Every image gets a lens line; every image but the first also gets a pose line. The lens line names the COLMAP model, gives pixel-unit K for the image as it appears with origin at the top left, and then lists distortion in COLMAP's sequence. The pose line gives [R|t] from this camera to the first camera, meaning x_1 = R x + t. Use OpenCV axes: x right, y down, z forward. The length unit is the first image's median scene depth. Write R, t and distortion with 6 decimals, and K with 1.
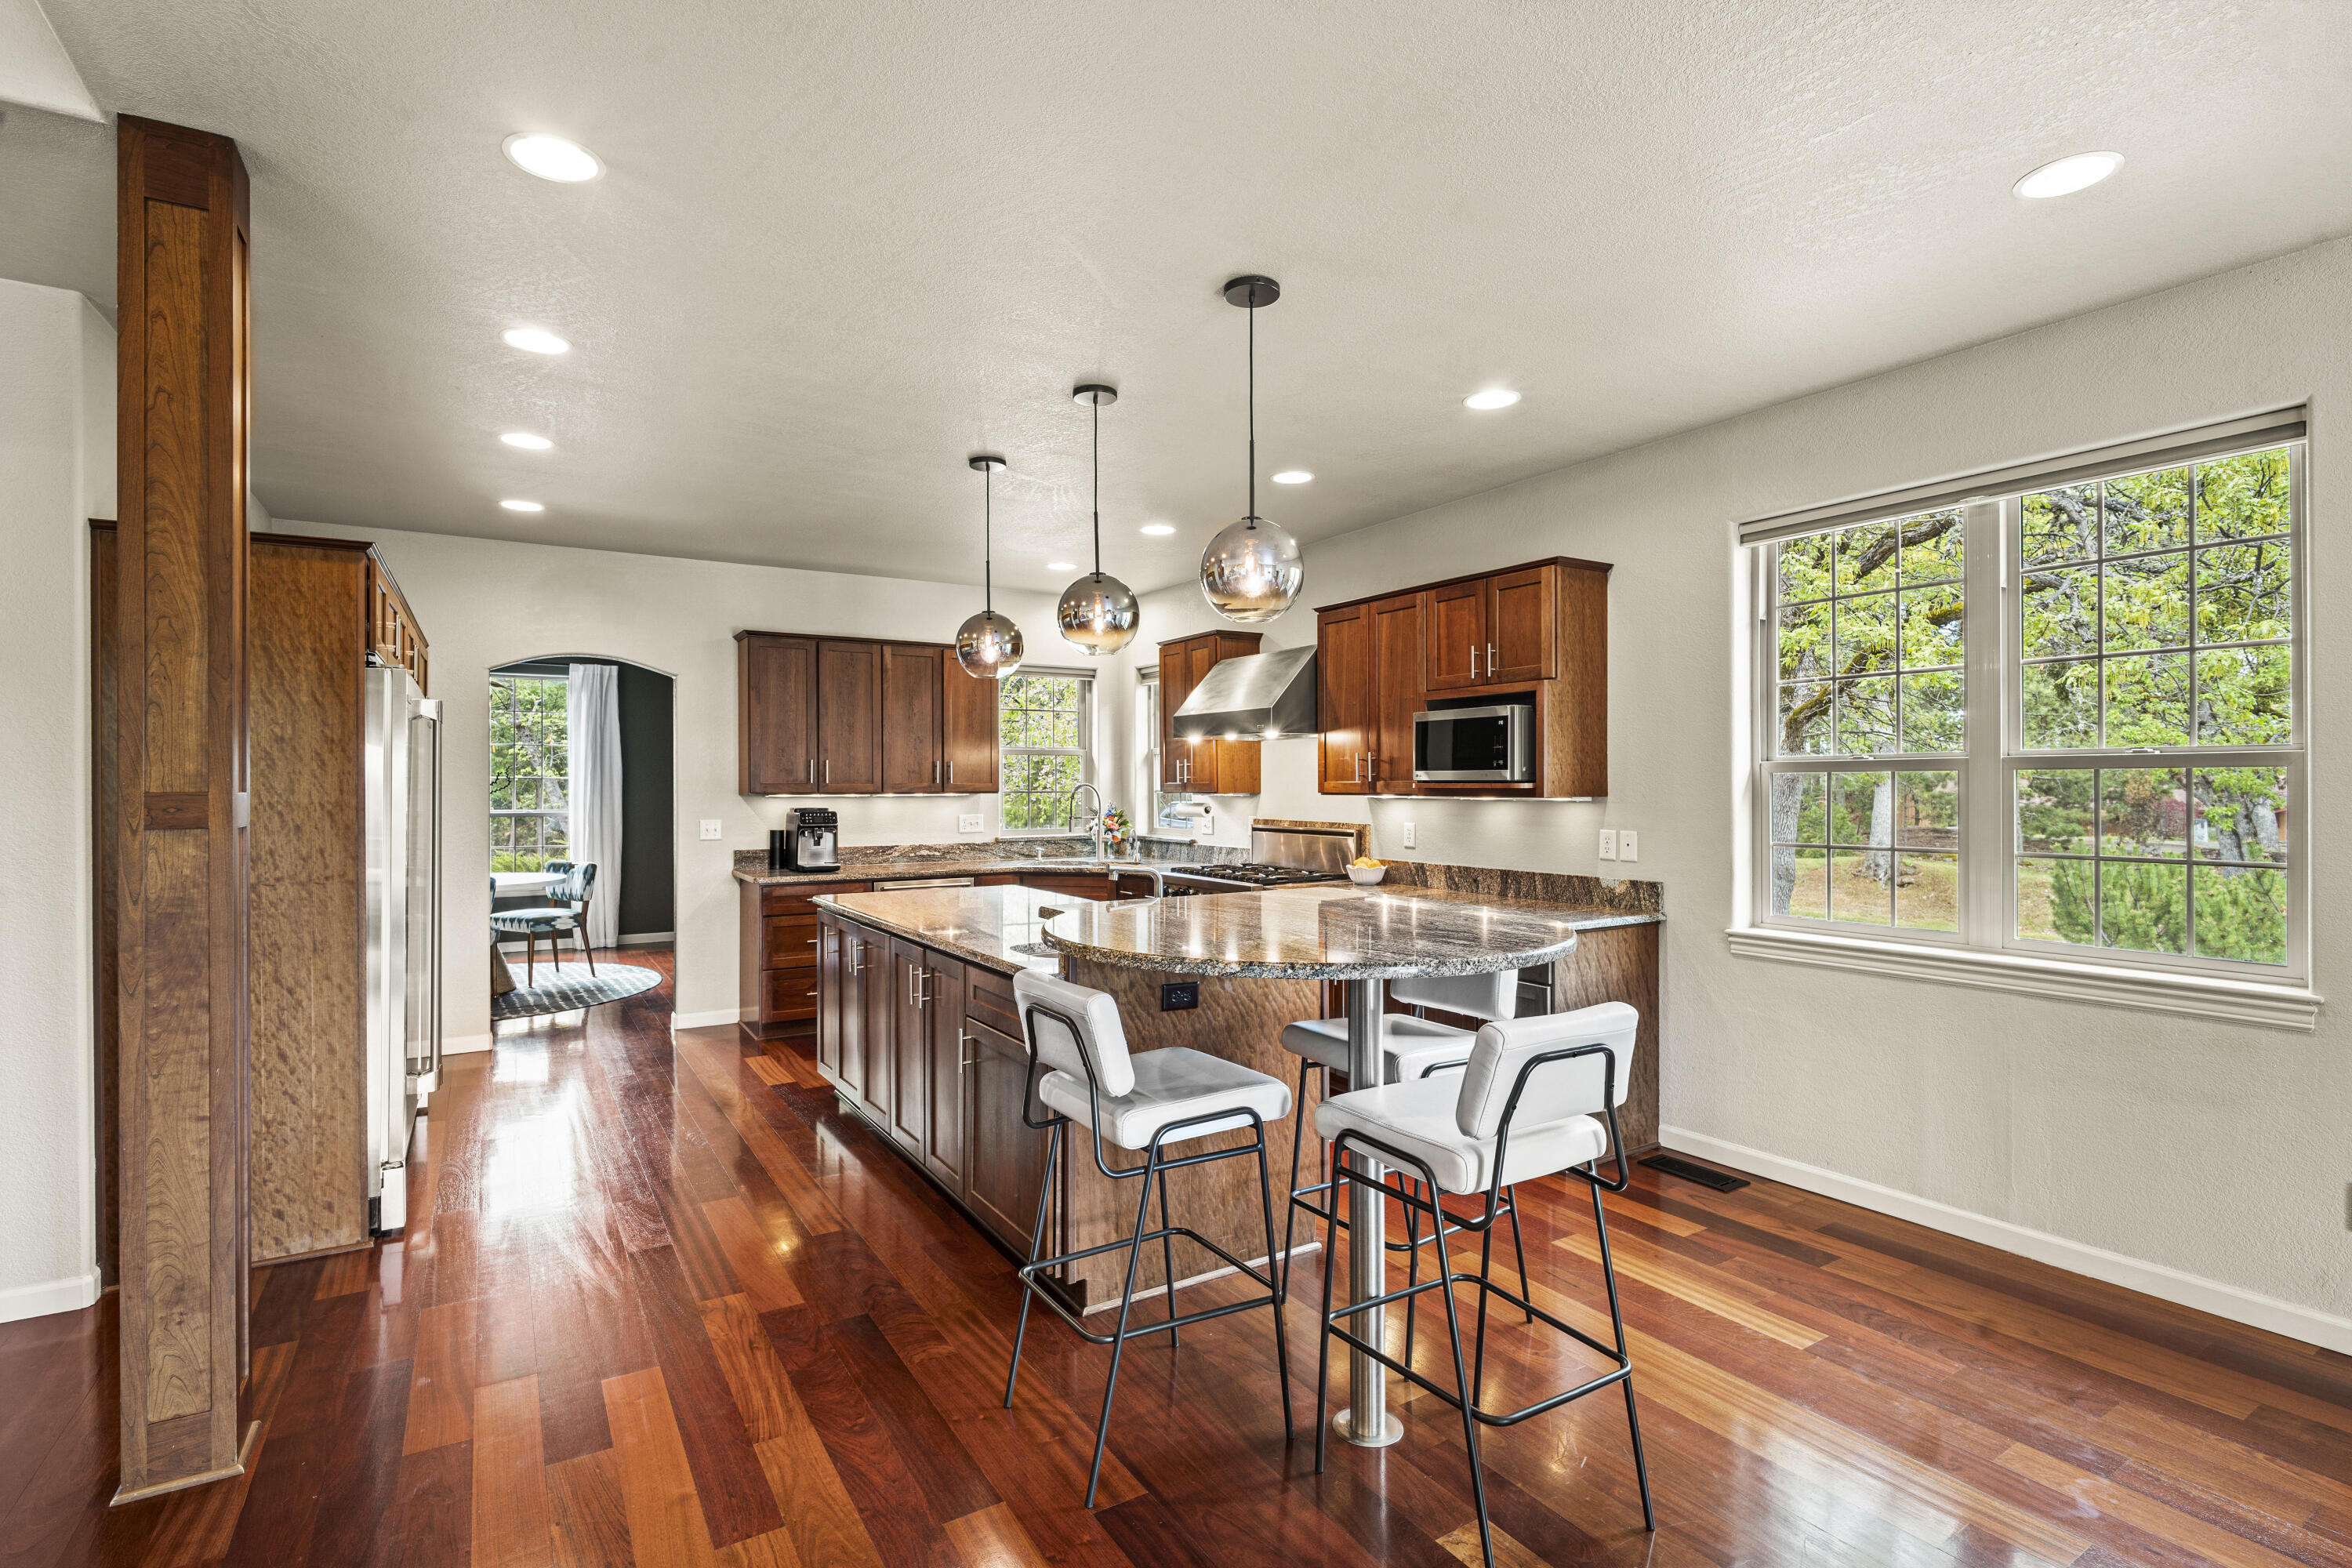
lens RADIAL K [[1119.4, 0, 1175.0], [0, 1119.4, 785.1], [0, 0, 1]] dist [-0.002054, -0.003033]
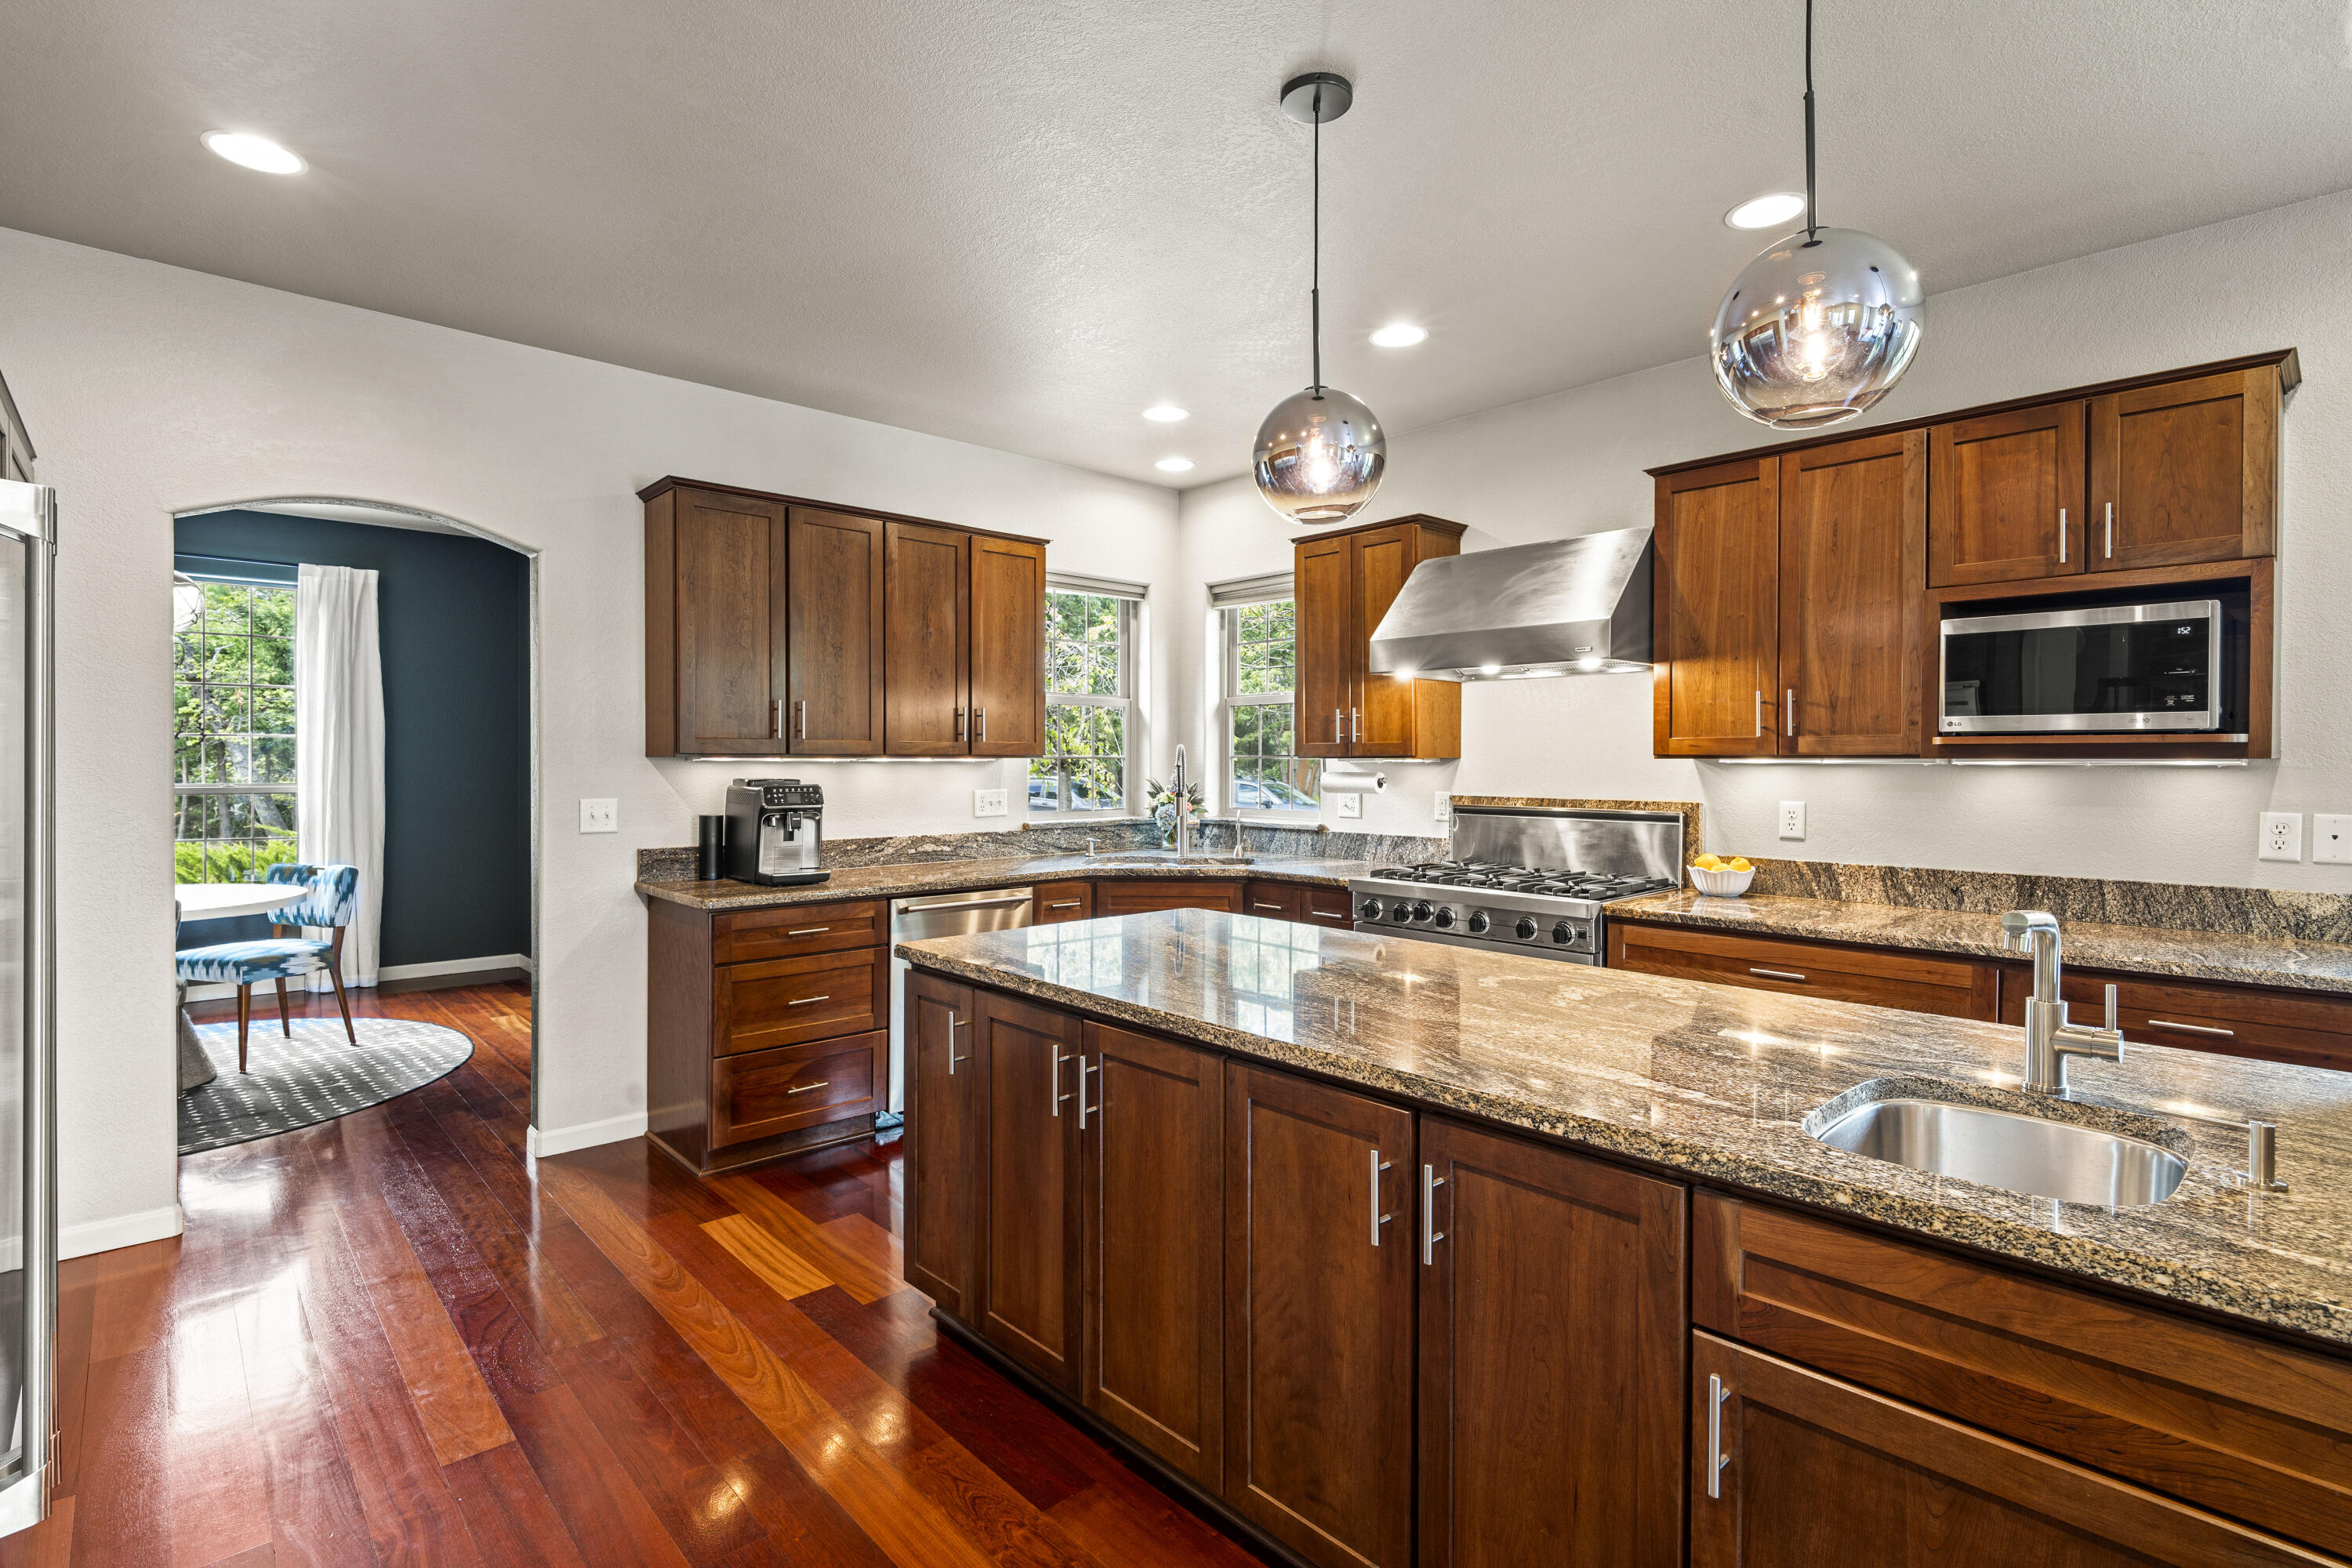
lens RADIAL K [[1119.4, 0, 1170.3], [0, 1119.4, 776.2], [0, 0, 1]] dist [-0.002054, -0.003033]
pose [[0.981494, 0.001465, 0.191487, -0.232115], [-0.004043, 0.999906, 0.013077, 0.010048], [-0.191450, -0.013609, 0.981408, 0.362379]]
